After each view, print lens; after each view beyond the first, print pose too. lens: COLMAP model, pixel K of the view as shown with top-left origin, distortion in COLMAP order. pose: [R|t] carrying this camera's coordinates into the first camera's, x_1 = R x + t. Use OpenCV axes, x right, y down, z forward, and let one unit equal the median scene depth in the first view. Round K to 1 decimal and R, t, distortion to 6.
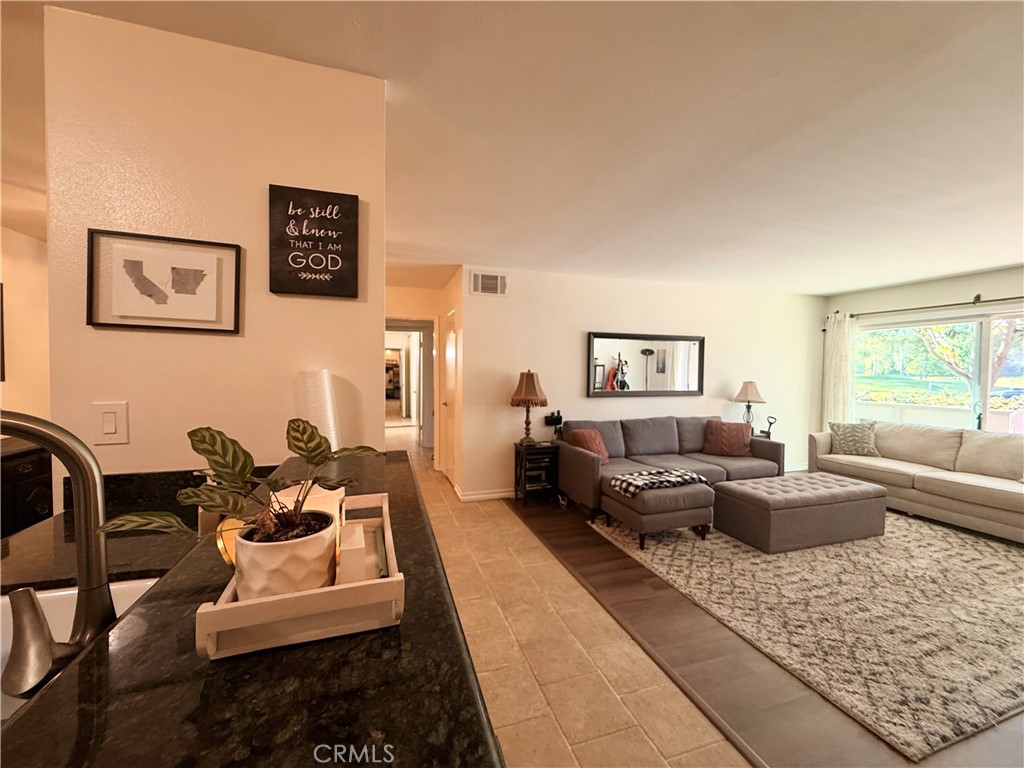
lens RADIAL K [[413.4, 0, 509.2], [0, 413.4, 382.7], [0, 0, 1]] dist [-0.000945, 0.000266]
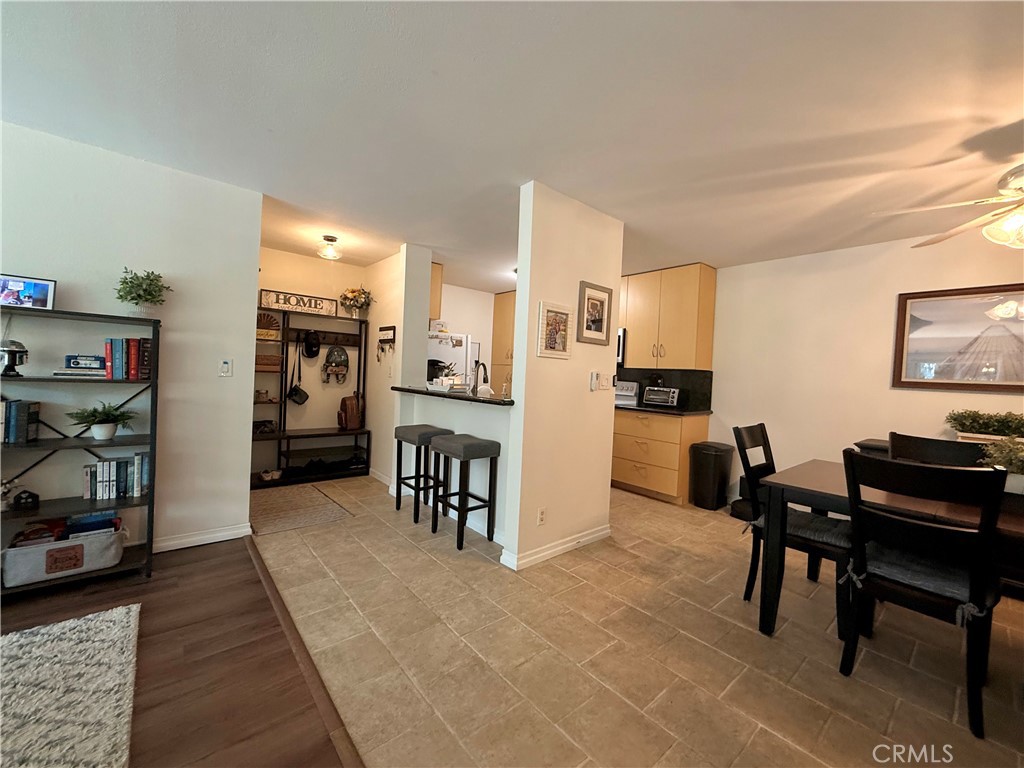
lens RADIAL K [[411.5, 0, 513.0], [0, 411.5, 385.0], [0, 0, 1]] dist [0.000386, -0.000322]
pose [[-0.922224, -0.035843, -0.384992, 0.183446], [-0.061663, 0.996585, 0.054926, 0.004590], [0.381708, 0.074394, -0.921284, 1.333691]]
